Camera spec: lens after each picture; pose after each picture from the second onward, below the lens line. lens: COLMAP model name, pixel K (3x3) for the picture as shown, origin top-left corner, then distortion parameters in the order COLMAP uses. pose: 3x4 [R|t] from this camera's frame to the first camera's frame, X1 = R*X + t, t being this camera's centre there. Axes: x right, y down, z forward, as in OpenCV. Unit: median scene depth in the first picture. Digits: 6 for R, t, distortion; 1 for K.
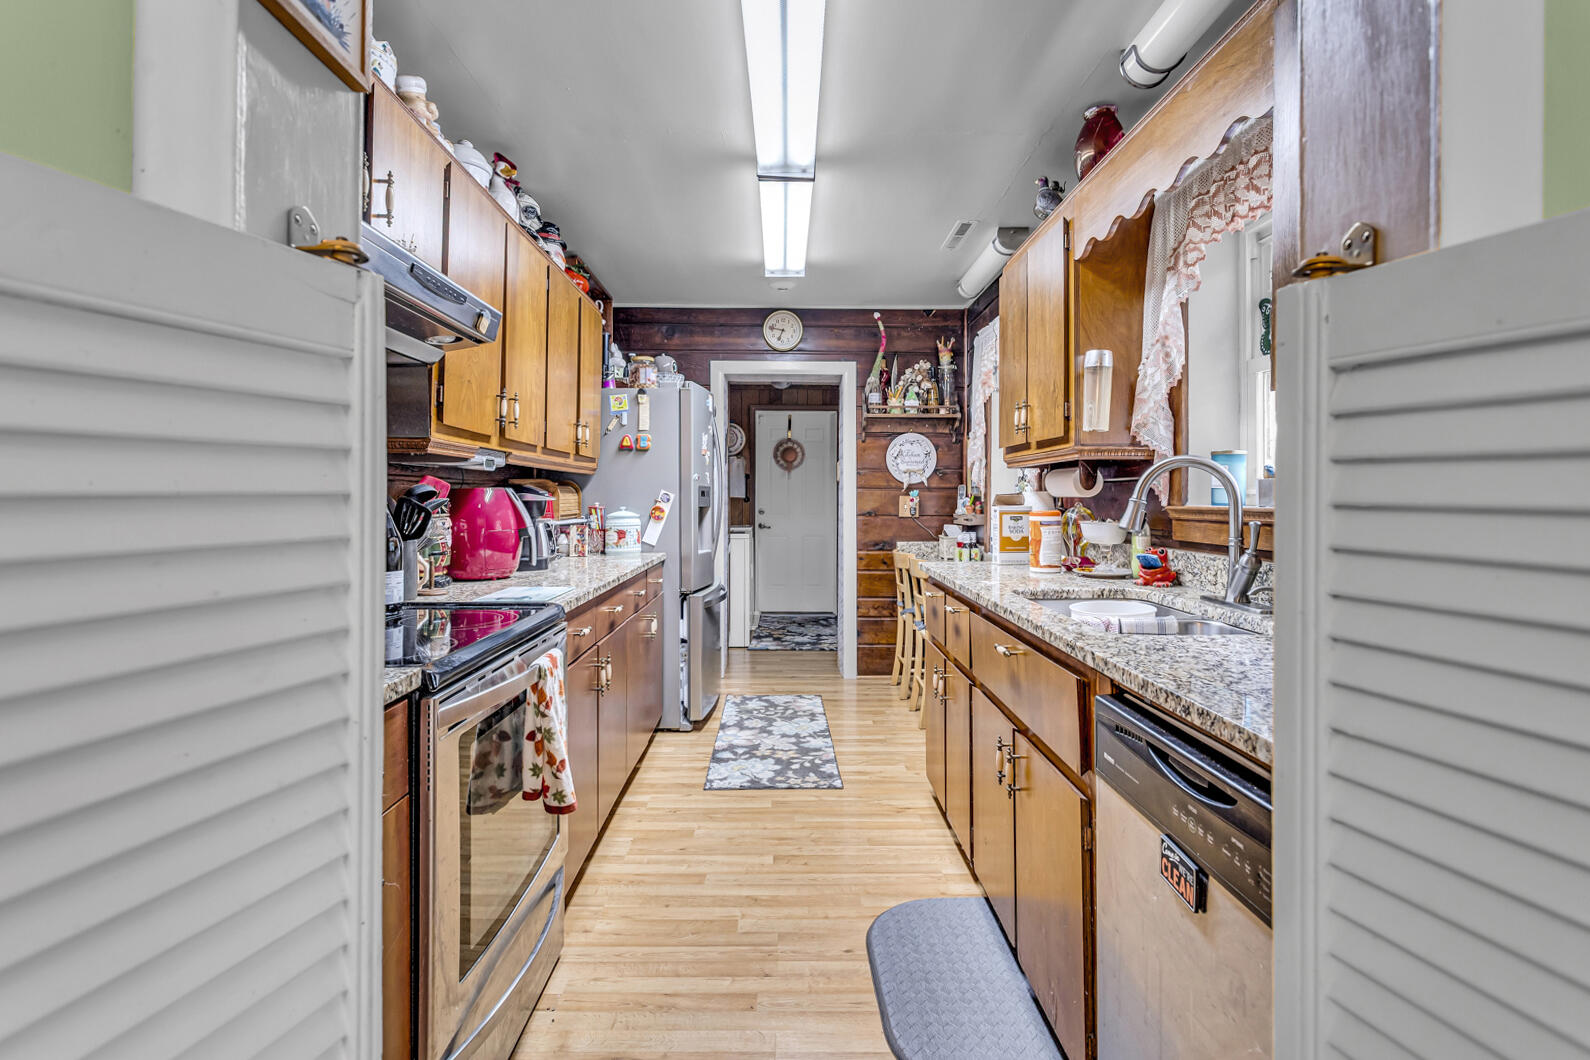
lens RADIAL K [[767.9, 0, 787.3], [0, 767.9, 489.4], [0, 0, 1]] dist [-0.004095, 0.001193]
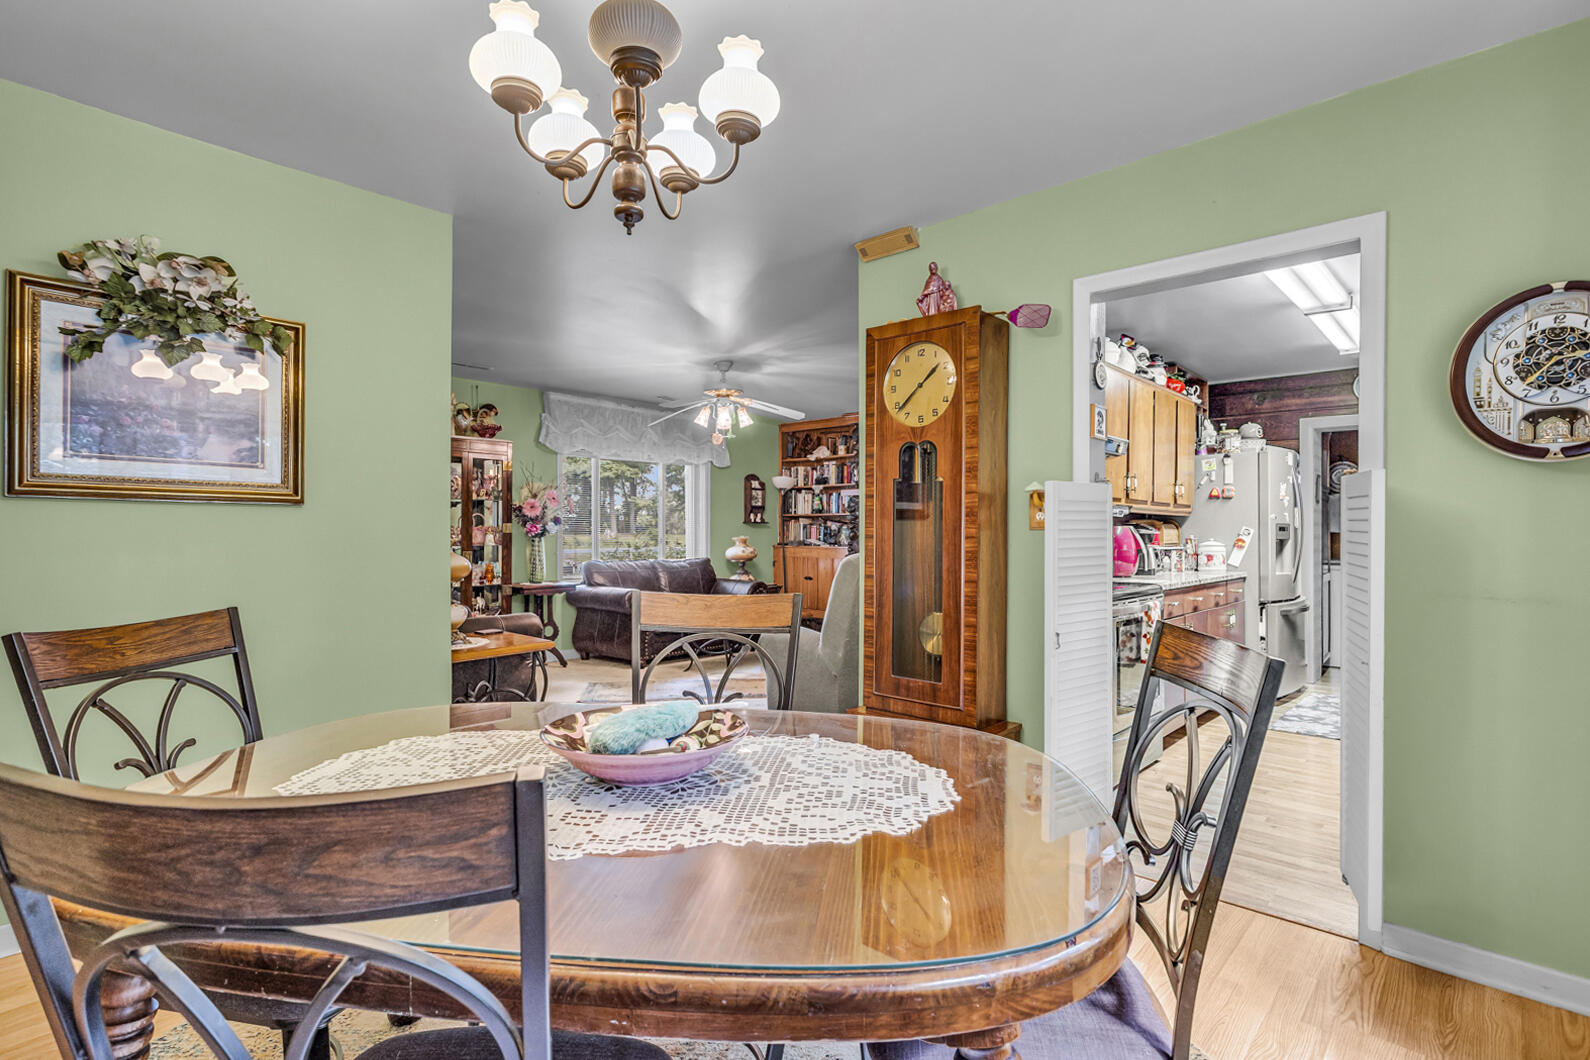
lens RADIAL K [[767.9, 0, 768.4], [0, 767.9, 537.6], [0, 0, 1]] dist [-0.004095, 0.001193]
pose [[0.714013, 0.003202, -0.700125, 0.273695], [0.008236, 0.999882, 0.012972, -0.005809], [0.700084, -0.015028, 0.713902, -0.832476]]
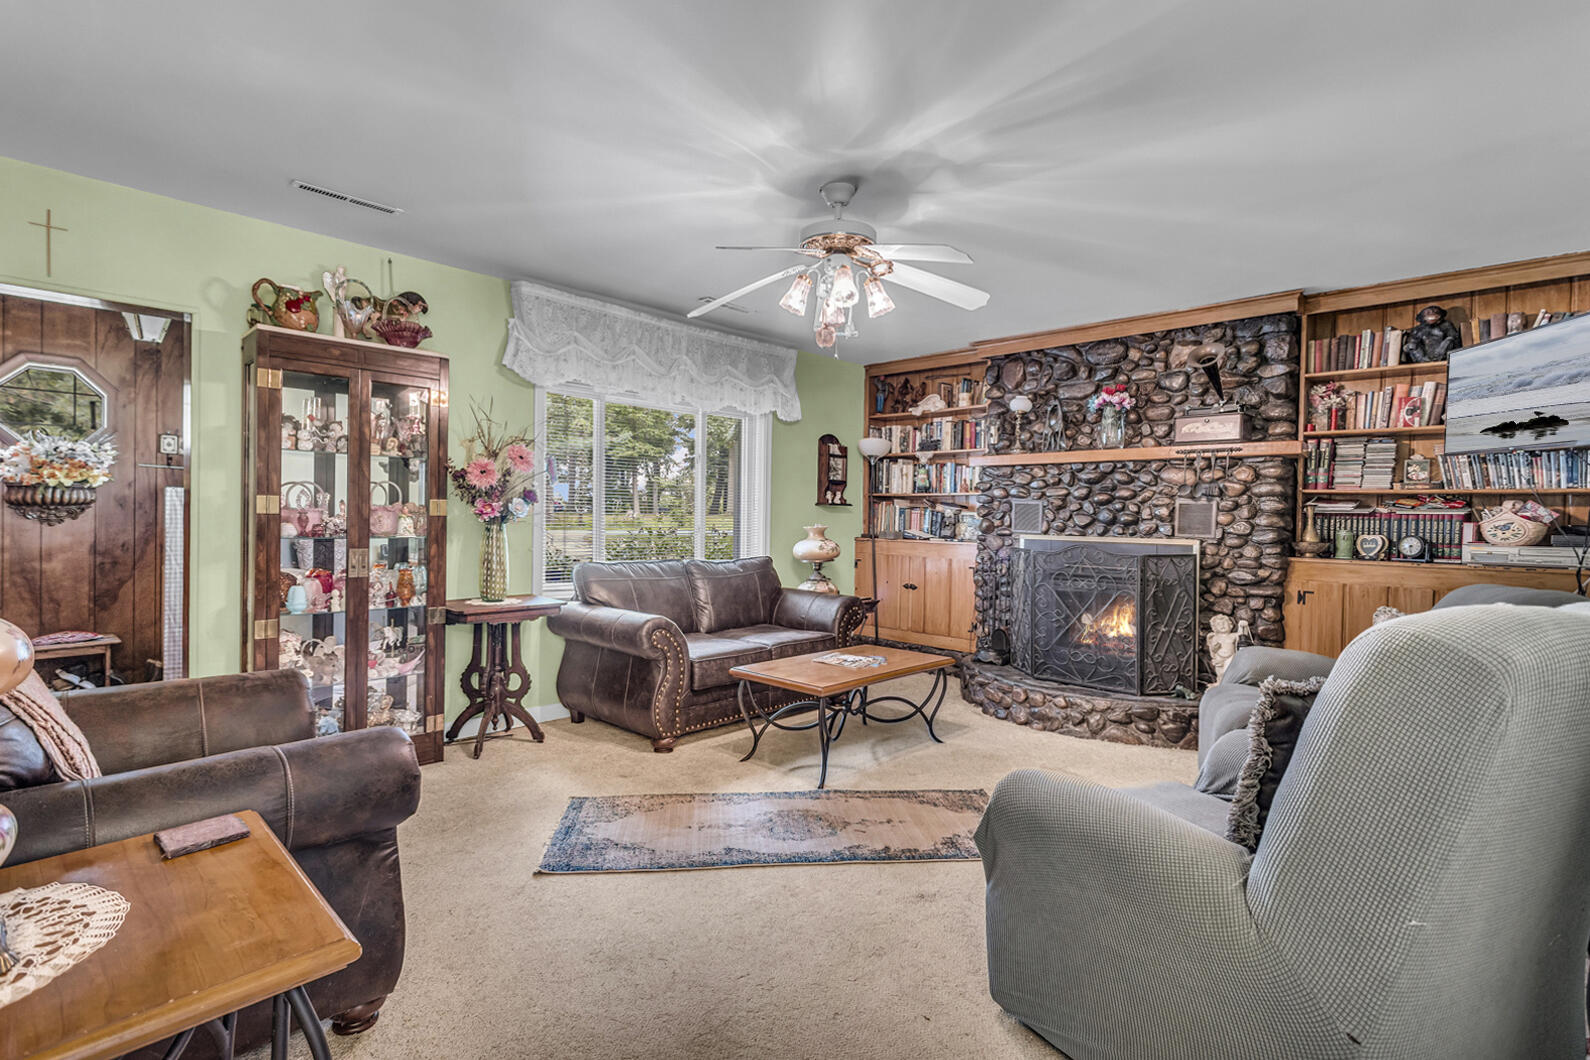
lens RADIAL K [[767.9, 0, 766.0], [0, 767.9, 525.8], [0, 0, 1]] dist [-0.004095, 0.001193]
pose [[0.691340, 0.018631, -0.722290, -0.585112], [-0.005474, 0.999774, 0.020548, -0.010314], [0.722509, -0.010252, 0.691285, -0.221355]]
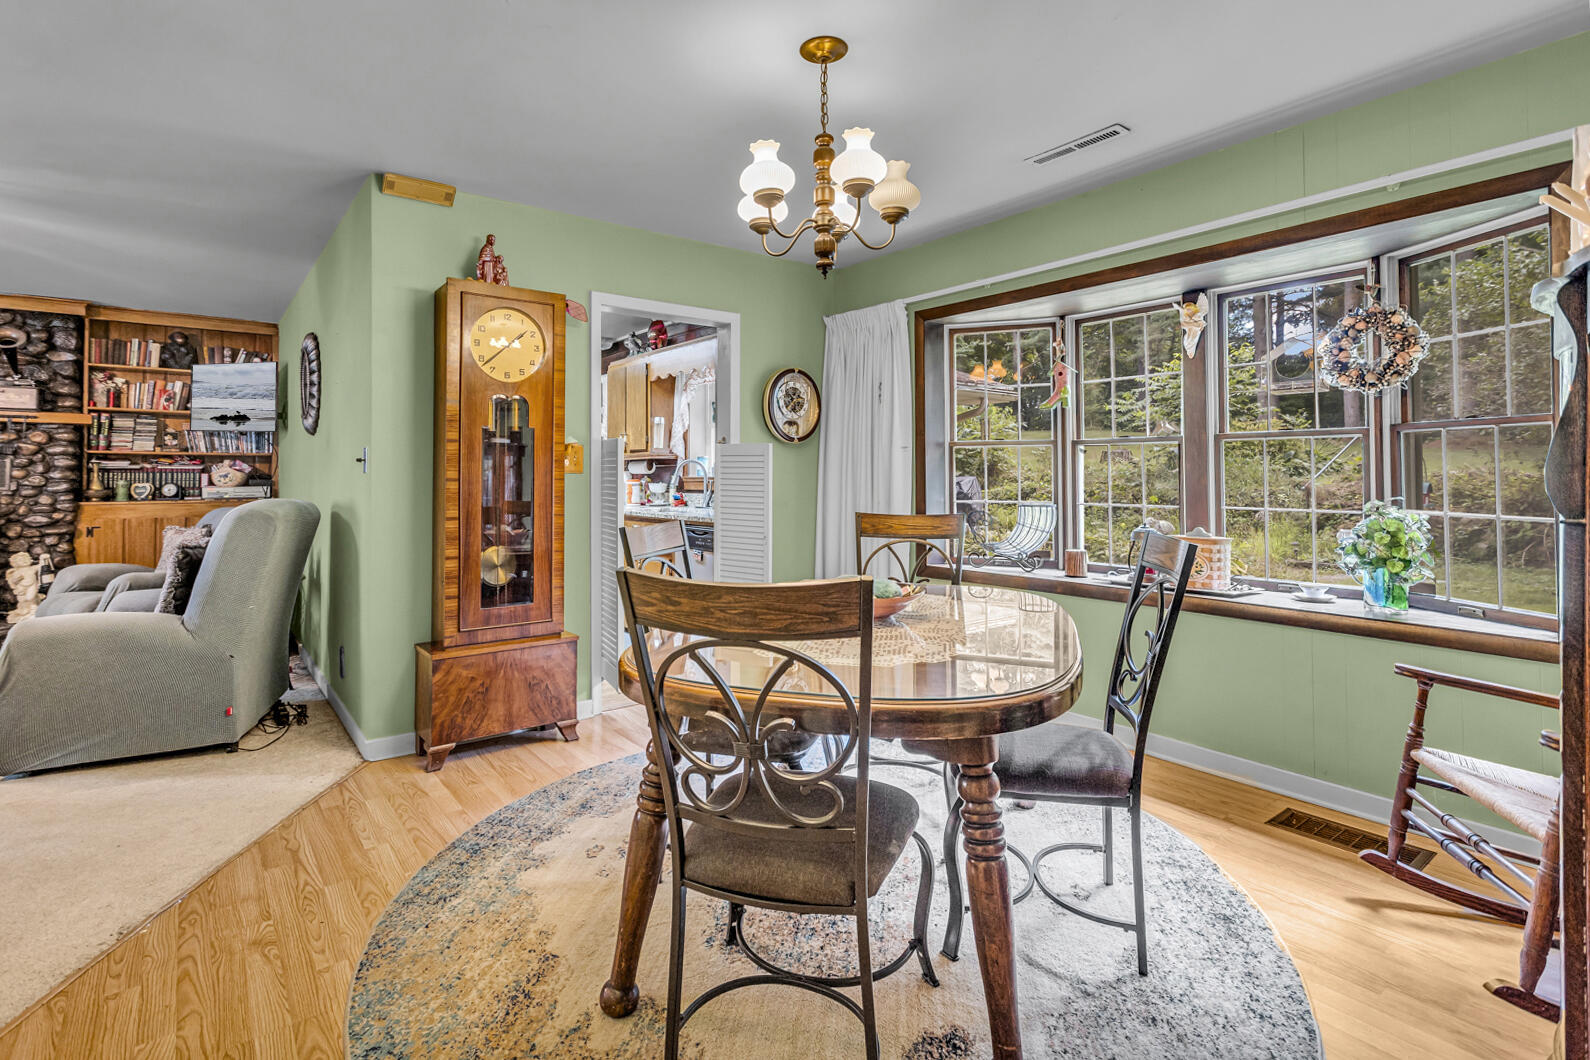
lens RADIAL K [[767.9, 0, 785.9], [0, 767.9, 460.1], [0, 0, 1]] dist [-0.004095, 0.001193]
pose [[0.800065, 0.003584, 0.599903, -0.696551], [0.002403, 0.999955, -0.009179, -0.008769], [-0.599909, 0.008785, 0.800020, -1.148432]]
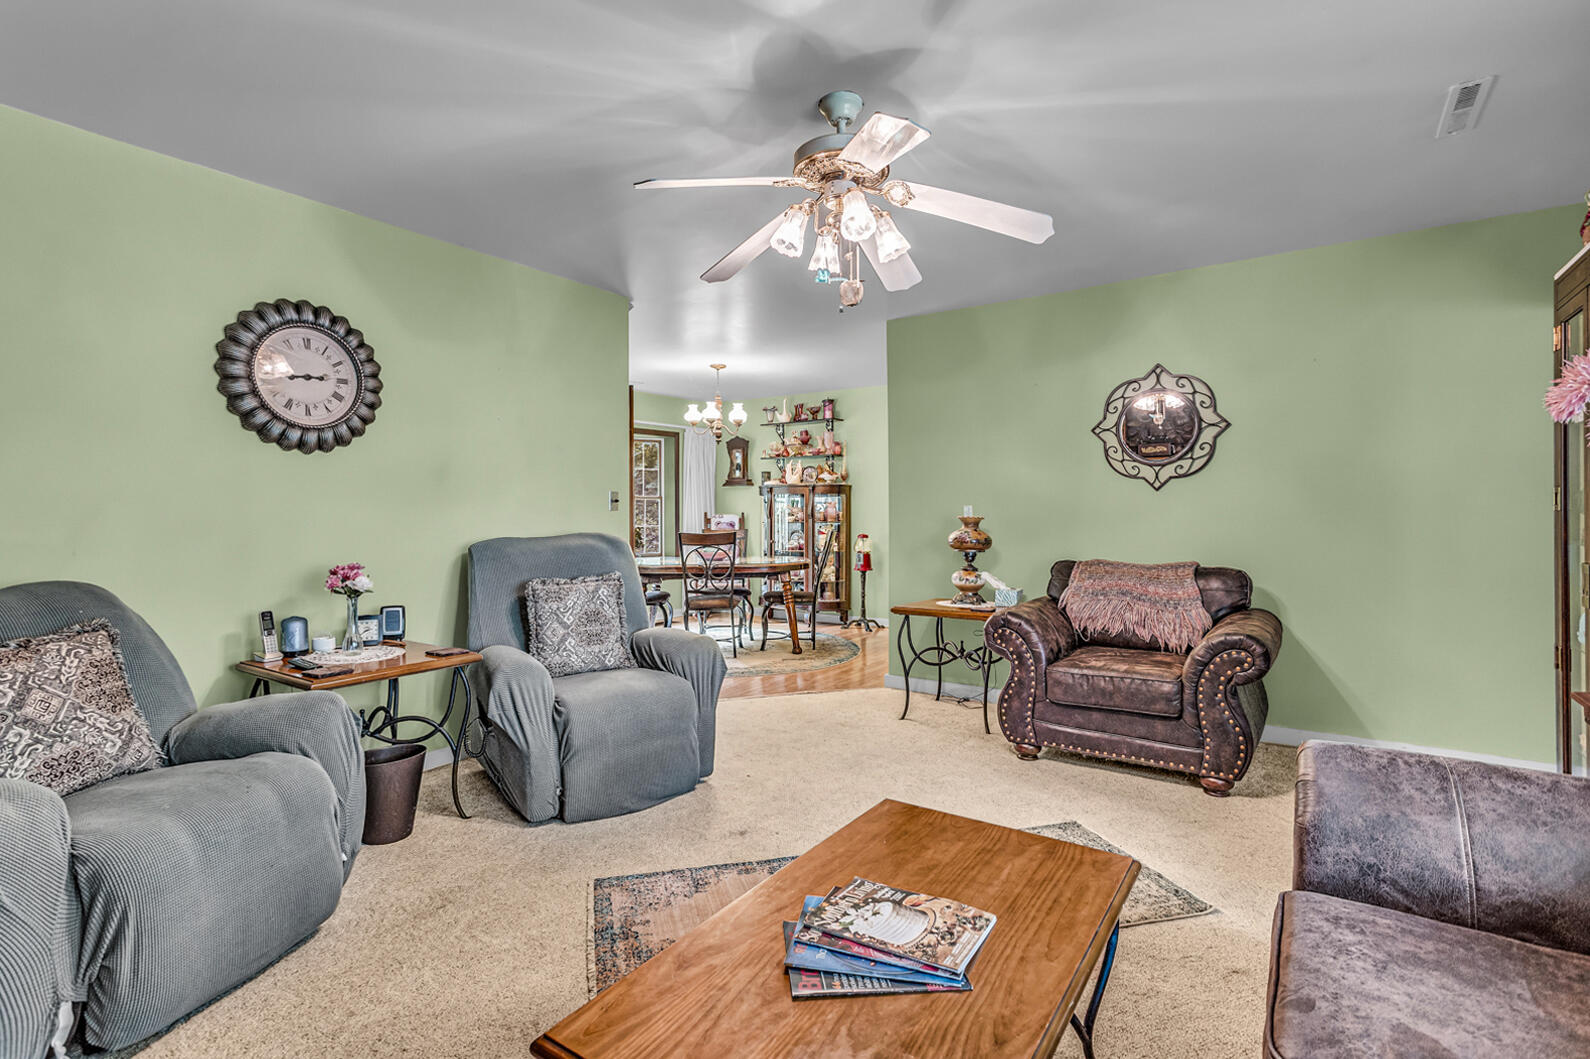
lens RADIAL K [[767.9, 0, 813.4], [0, 767.9, 522.9], [0, 0, 1]] dist [-0.004095, 0.001193]
pose [[-0.837053, -0.007456, 0.547071, -1.805023], [-0.001846, 0.999940, 0.010803, 0.006098], [-0.547119, 0.008033, -0.837016, 1.415421]]
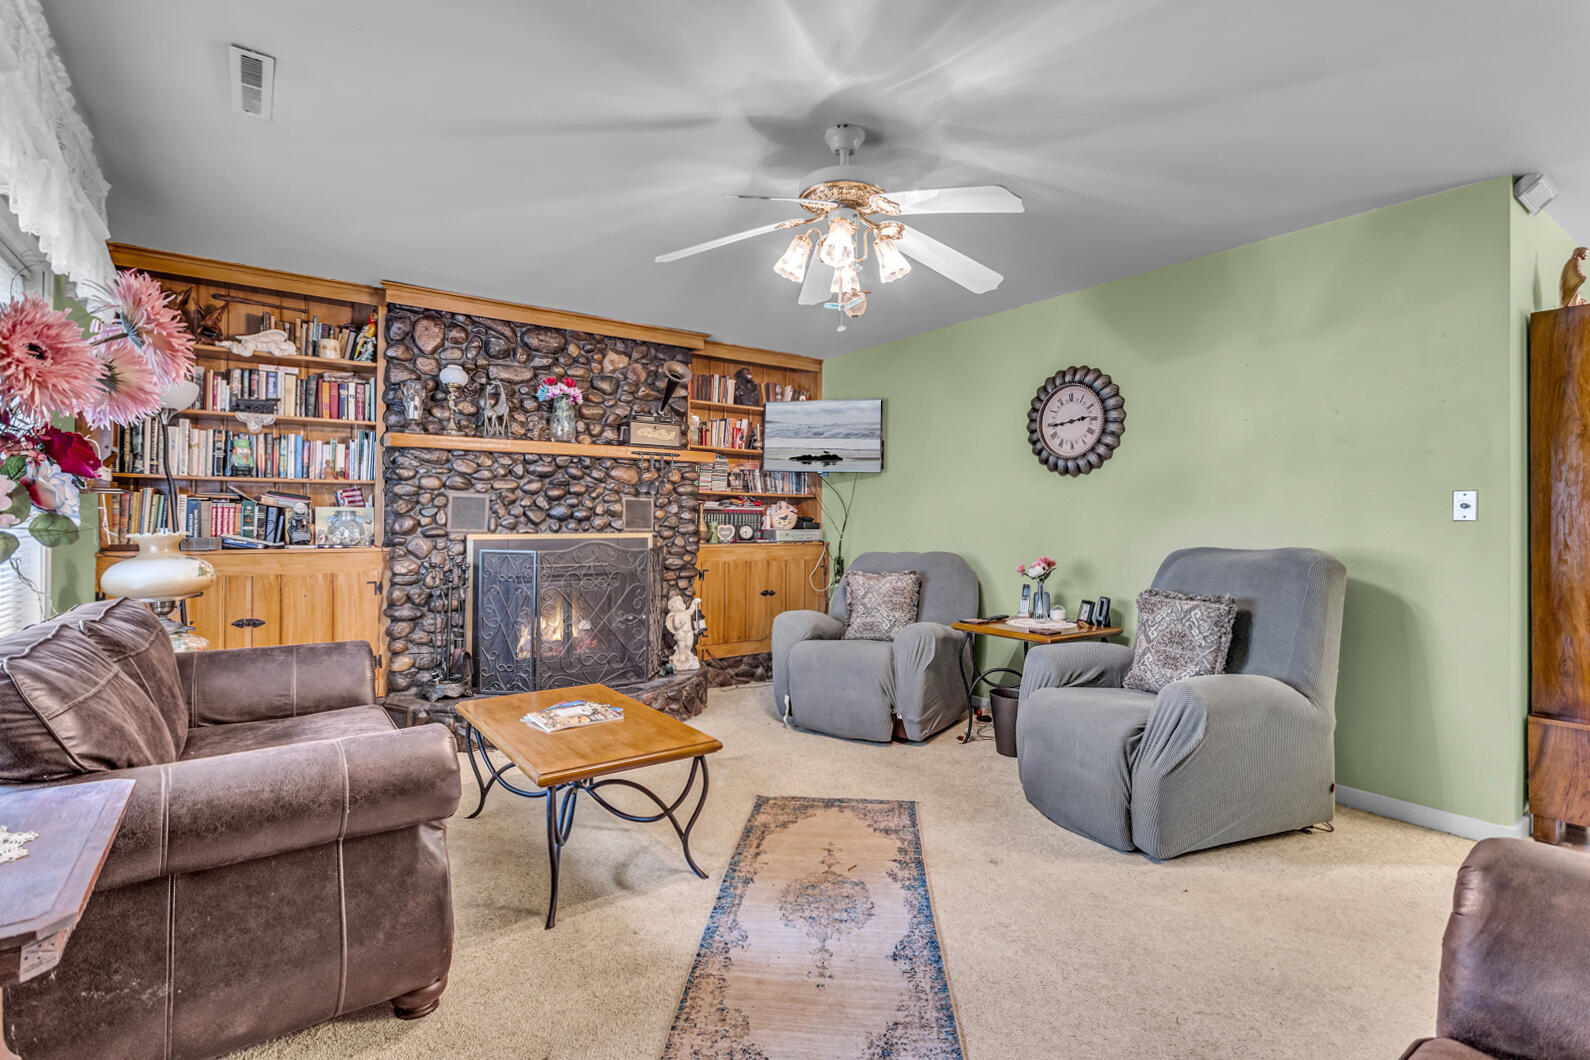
lens RADIAL K [[767.9, 0, 786.9], [0, 767.9, 517.3], [0, 0, 1]] dist [-0.004095, 0.001193]
pose [[0.818553, 0.002909, 0.574424, -1.943147], [-0.009714, 0.999914, 0.008778, -0.007915], [-0.574349, -0.012765, 0.818511, -0.116254]]
